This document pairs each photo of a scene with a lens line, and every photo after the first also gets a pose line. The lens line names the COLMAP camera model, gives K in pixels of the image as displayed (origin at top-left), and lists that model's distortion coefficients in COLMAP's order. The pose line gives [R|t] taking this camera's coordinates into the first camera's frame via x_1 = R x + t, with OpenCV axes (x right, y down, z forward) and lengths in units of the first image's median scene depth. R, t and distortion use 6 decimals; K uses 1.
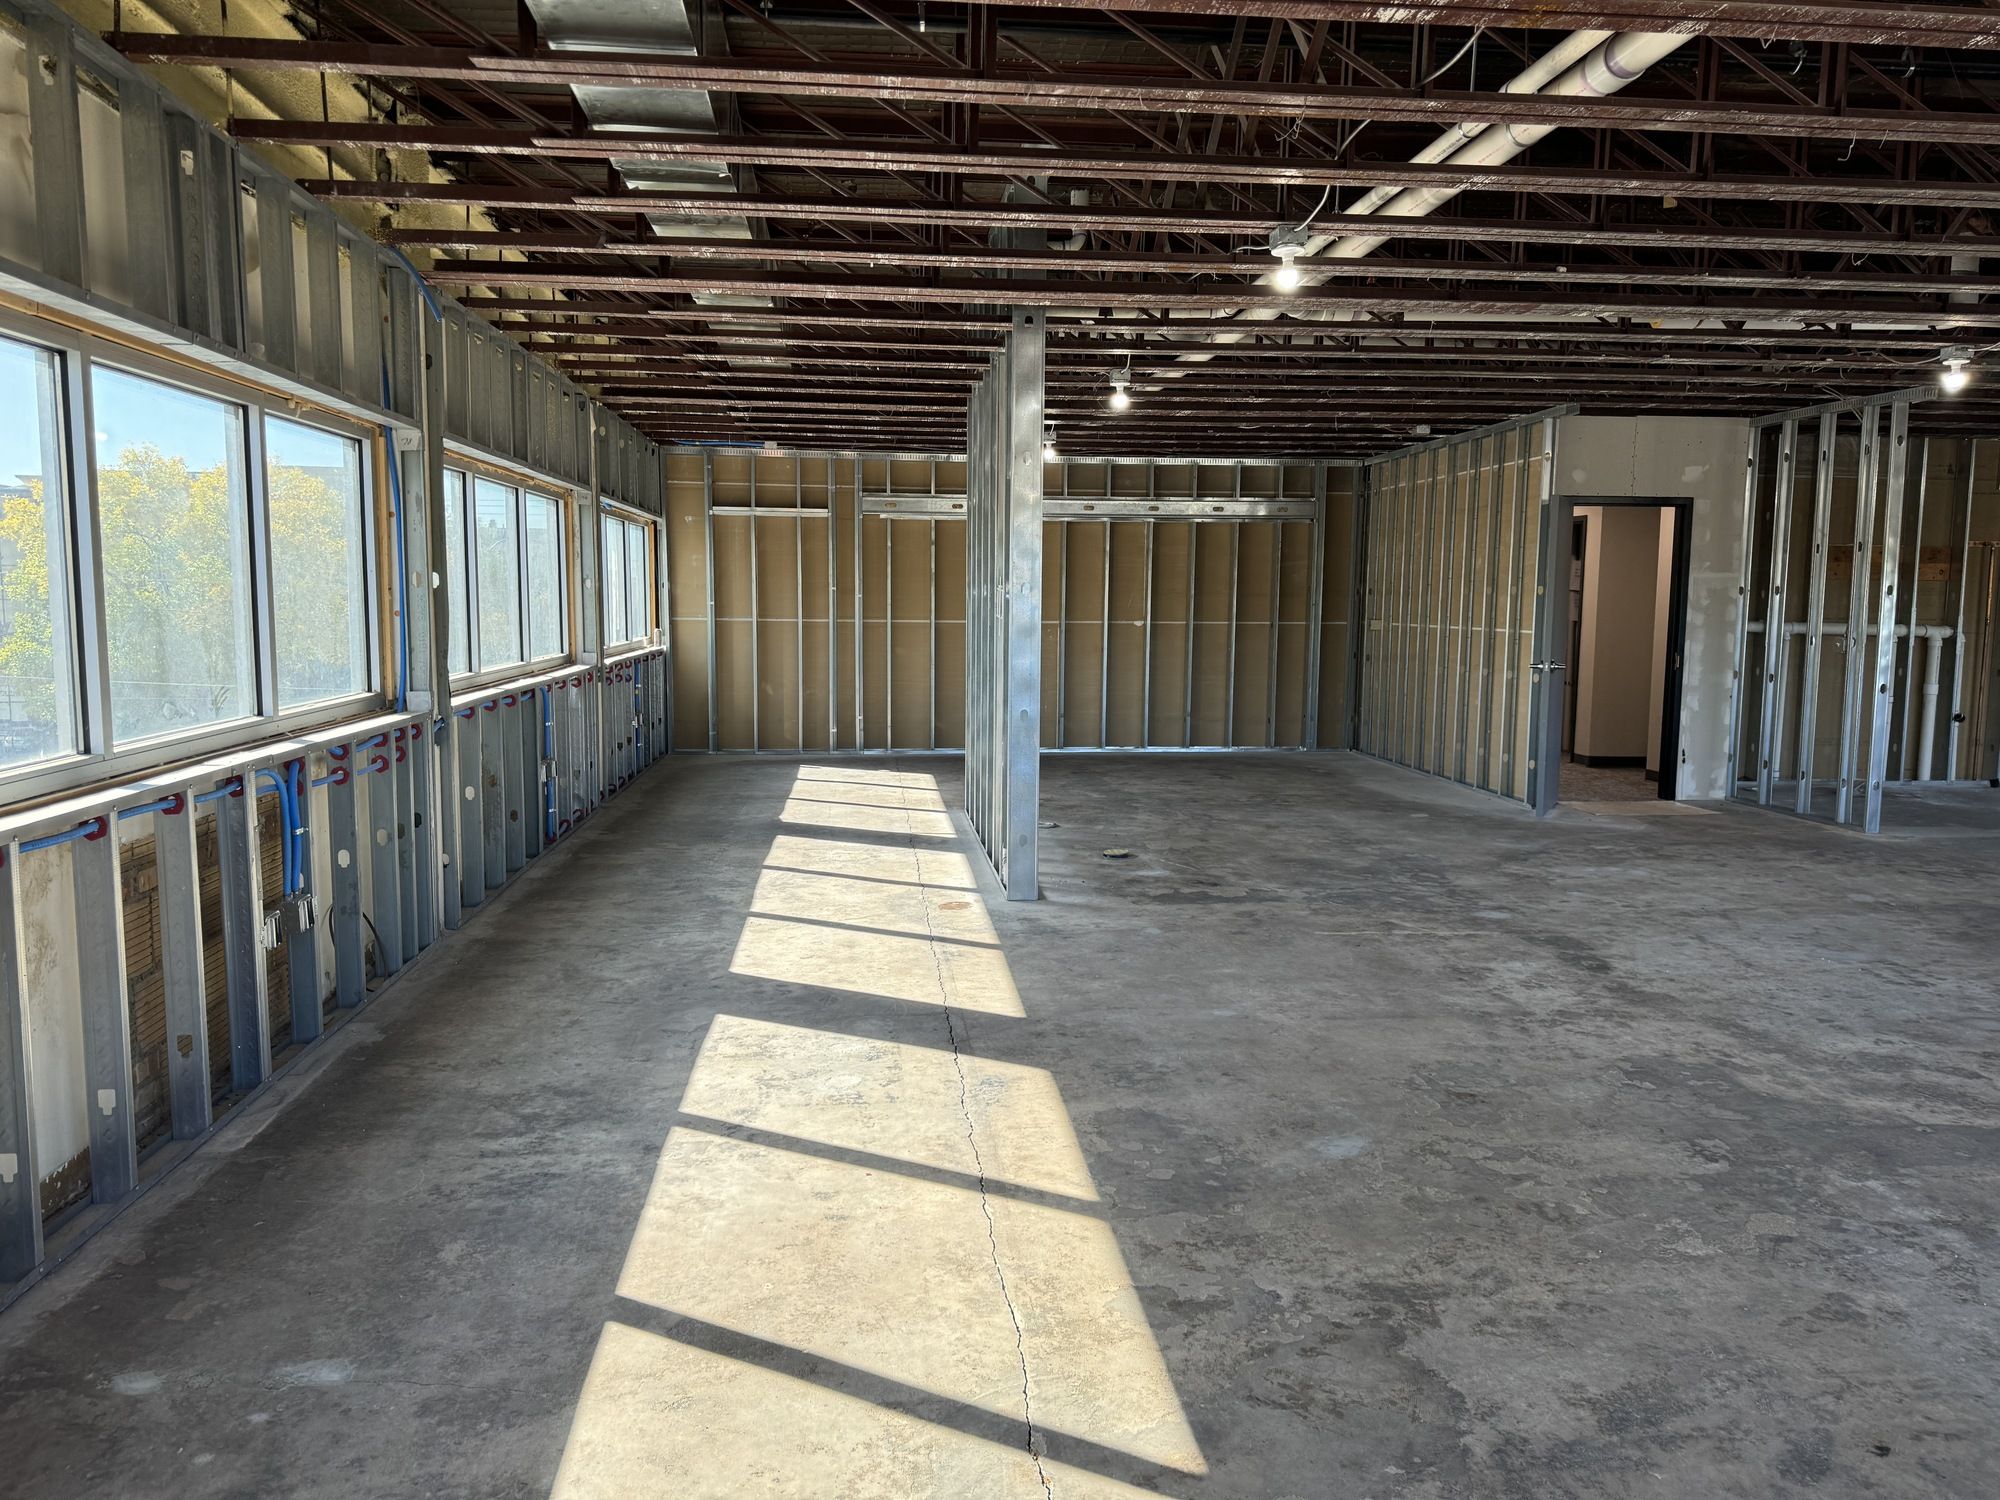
lens RADIAL K [[1403.1, 0, 1001.0], [0, 1403.1, 732.1], [0, 0, 1]] dist [0.095208, -0.132599]
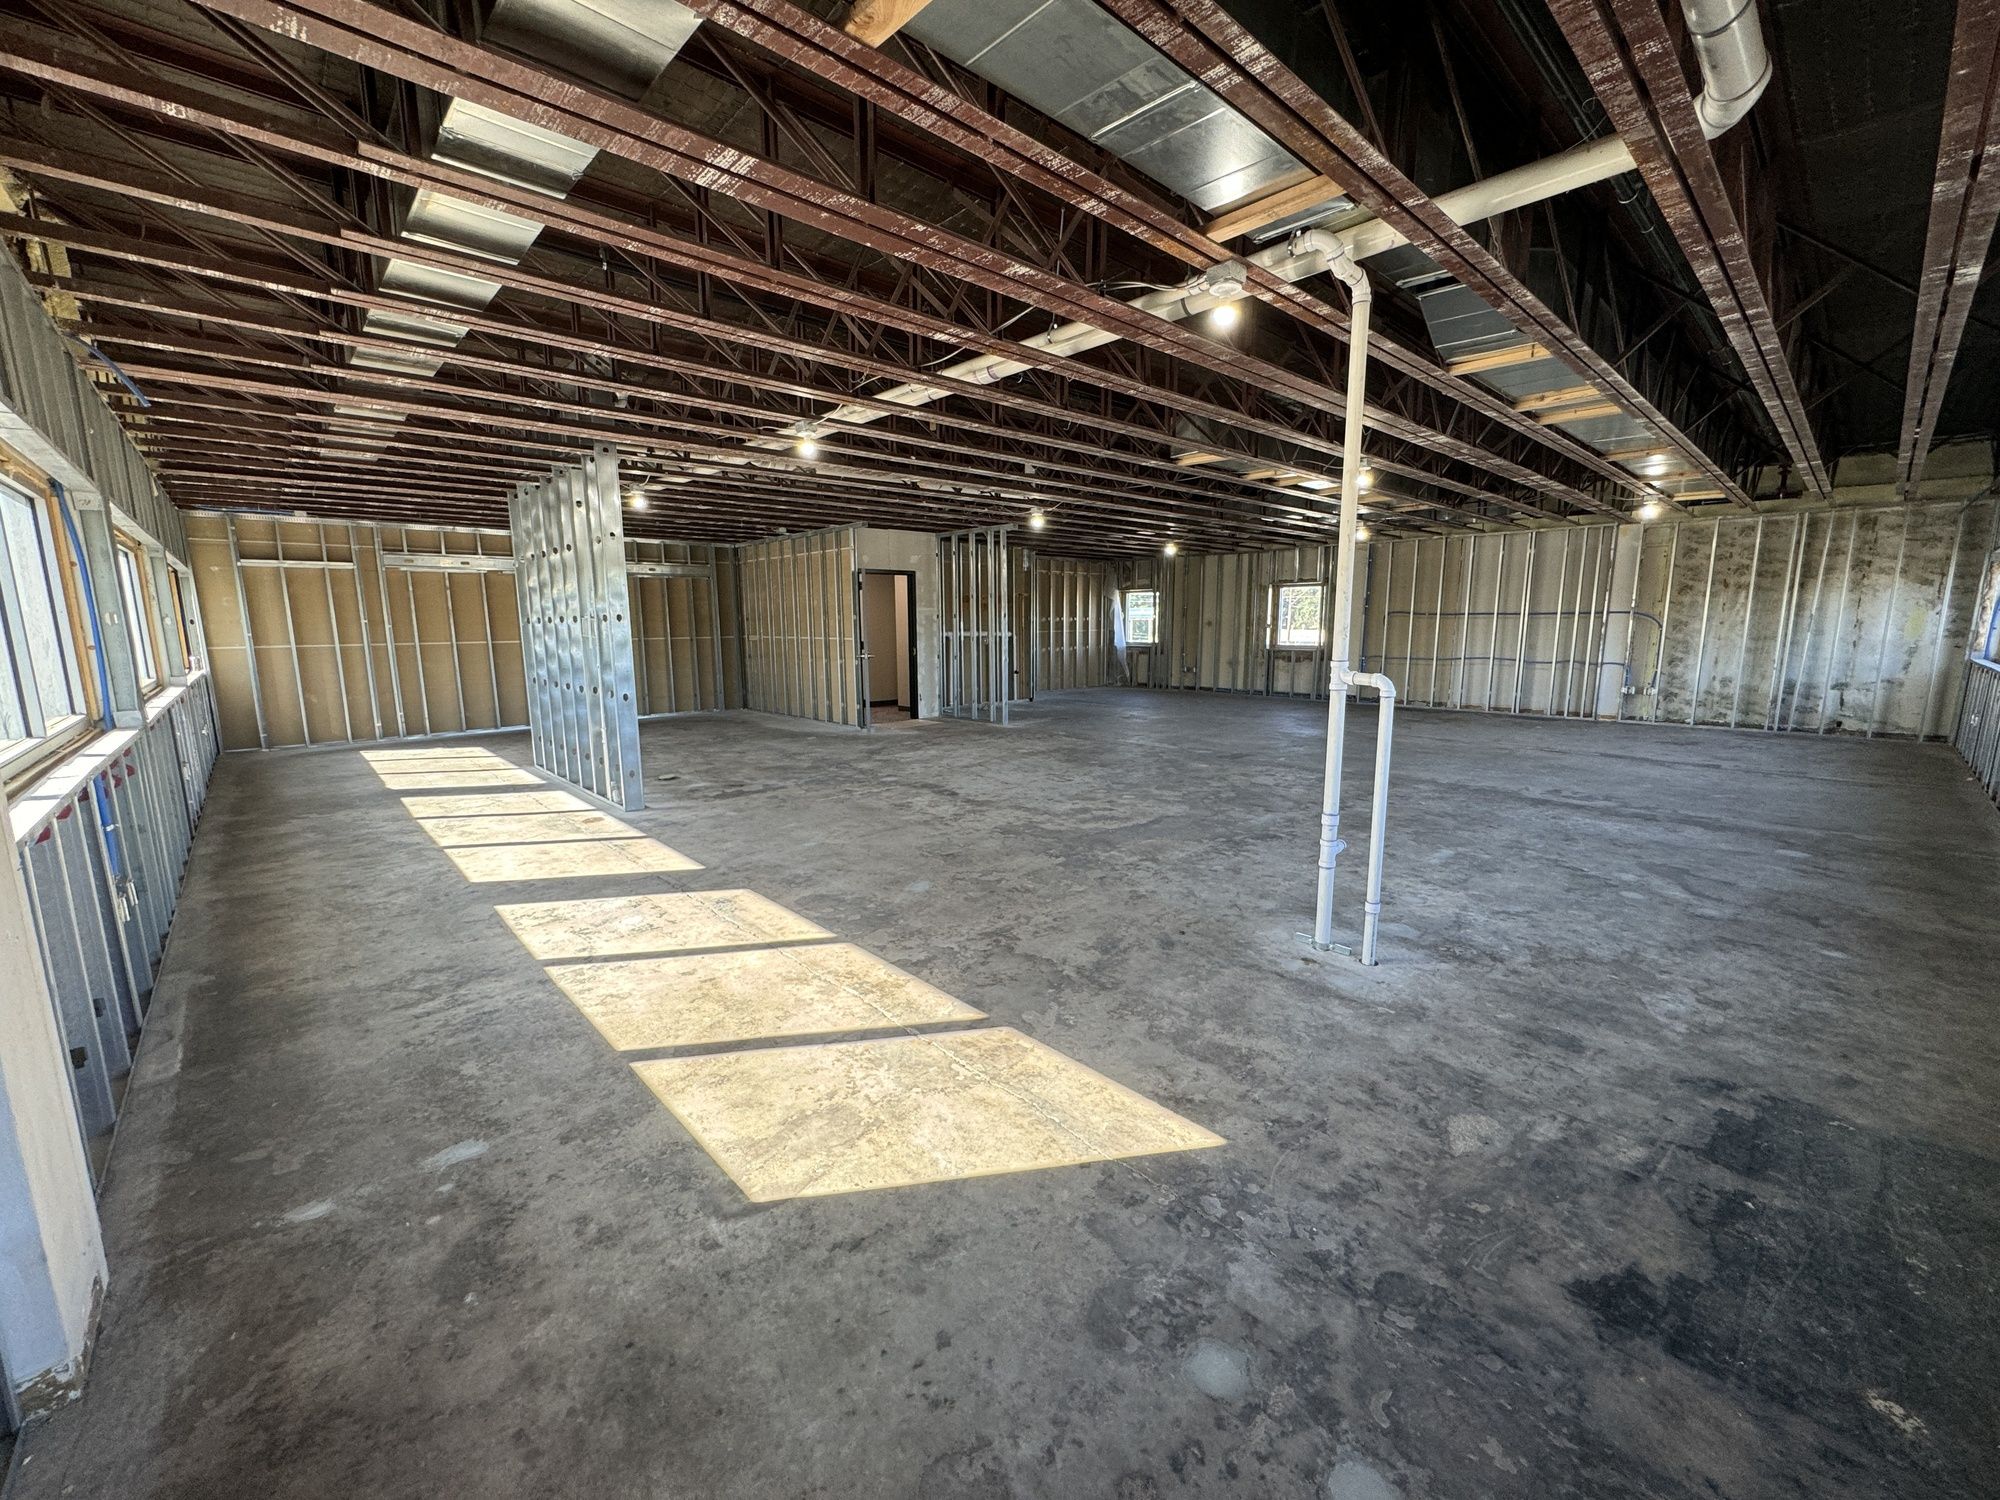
lens RADIAL K [[797.5, 0, 1000.0], [0, 797.5, 750.0], [0, 0, 1]] dist [-0.001958, 0.000272]
pose [[0.796057, -0.111545, 0.594853, -0.250444], [0.073559, 0.993415, 0.087842, -0.000406], [-0.600734, -0.026170, 0.799020, 0.002213]]
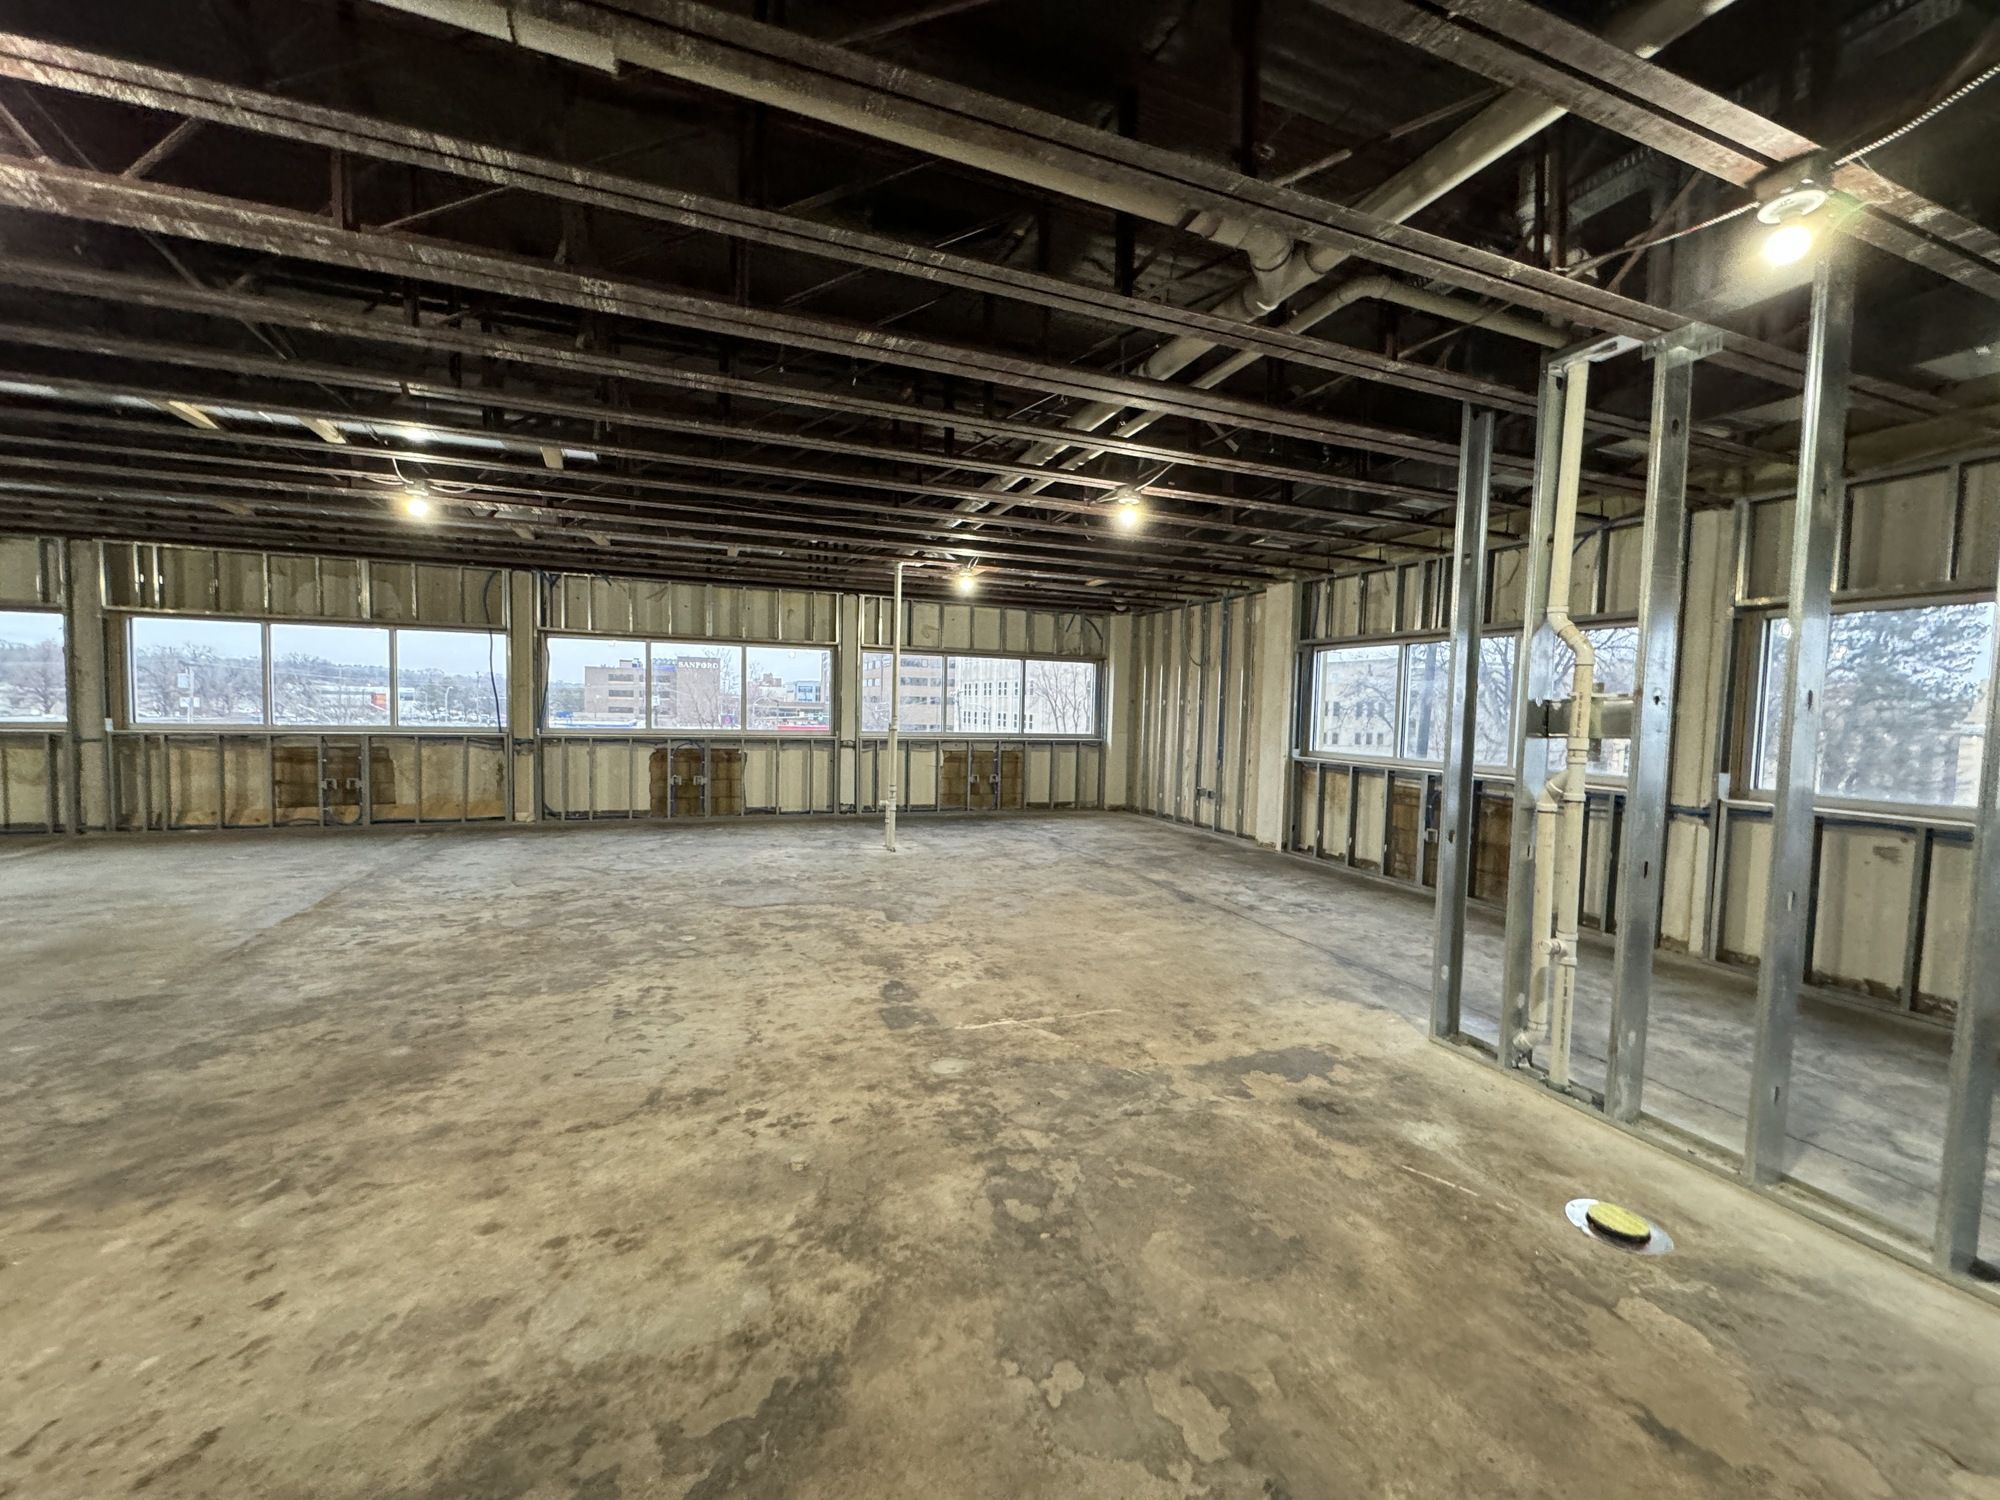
lens RADIAL K [[791.3, 0, 1000.0], [0, 791.3, 750.0], [0, 0, 1]] dist [-0.000787, -0.000073]
pose [[-0.963151, -0.019961, -0.268221, 0.569485], [-0.061549, 0.987137, 0.147554, -0.162318], [0.261825, 0.158625, -0.951990, 1.811048]]
